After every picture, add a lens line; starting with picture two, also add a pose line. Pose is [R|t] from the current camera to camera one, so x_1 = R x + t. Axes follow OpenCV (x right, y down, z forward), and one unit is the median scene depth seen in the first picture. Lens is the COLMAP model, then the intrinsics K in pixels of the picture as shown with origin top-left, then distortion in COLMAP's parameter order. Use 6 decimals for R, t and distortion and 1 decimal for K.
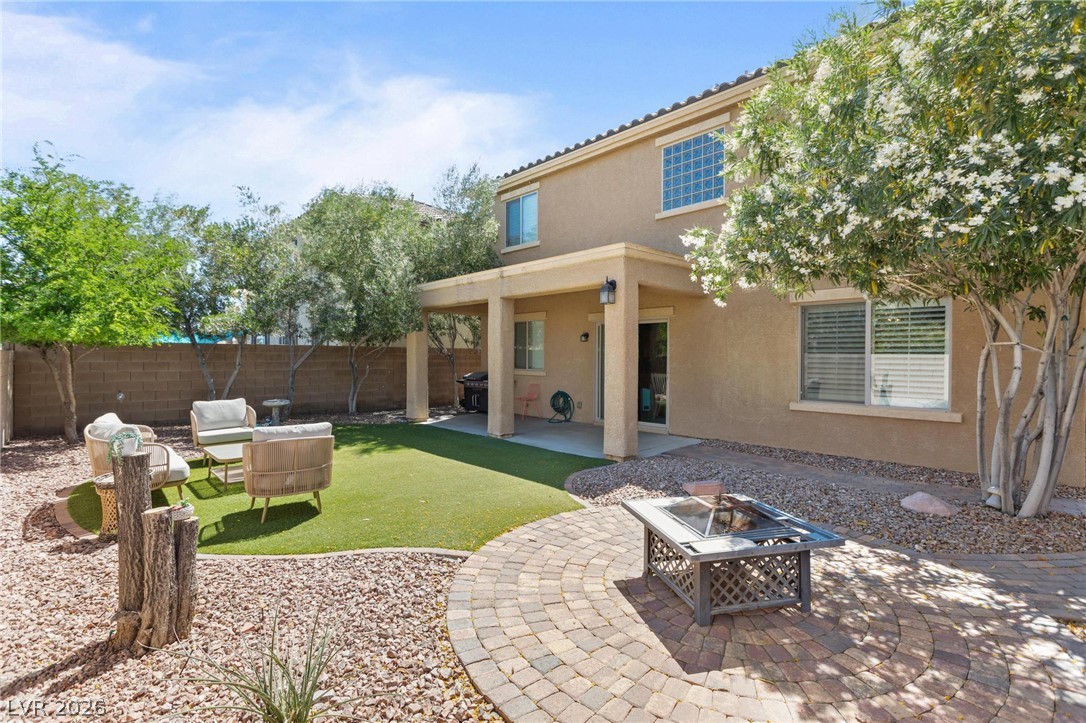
lens RADIAL K [[521.6, 0, 541.2], [0, 521.6, 373.3], [0, 0, 1]] dist [-0.004346, -0.000262]
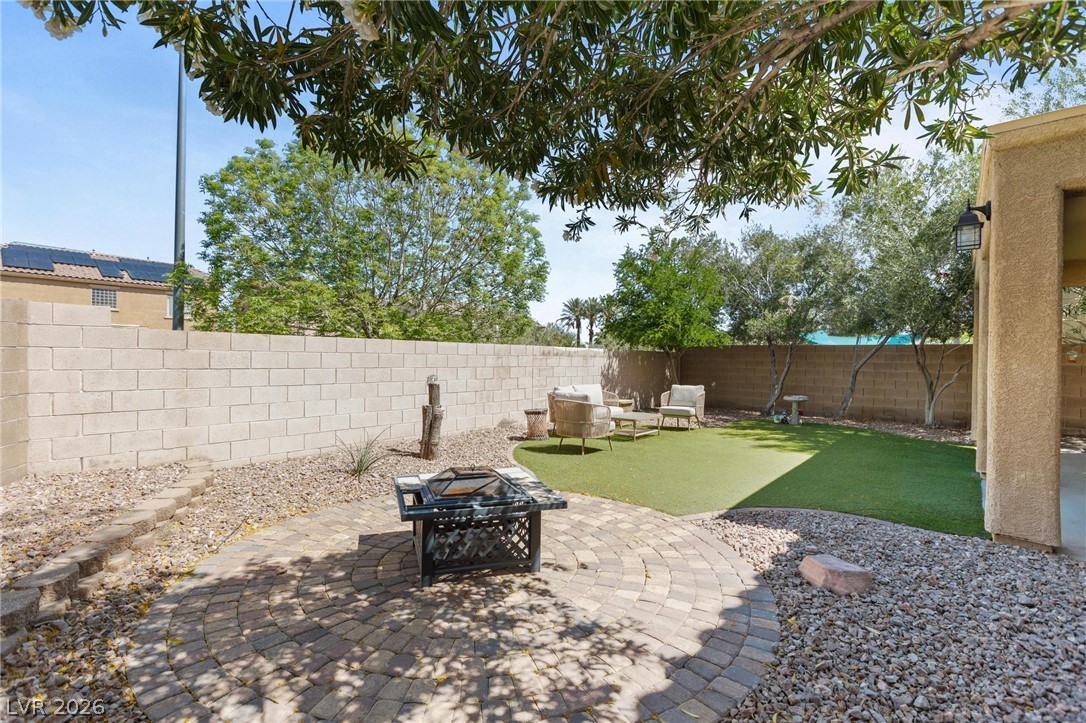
lens RADIAL K [[521.6, 0, 541.2], [0, 521.6, 373.3], [0, 0, 1]] dist [-0.004346, -0.000262]
pose [[0.040853, 0.016398, -0.999031, 1.299073], [-0.039615, 0.999106, 0.014779, 0.021681], [0.998380, 0.038973, 0.041466, 1.005602]]
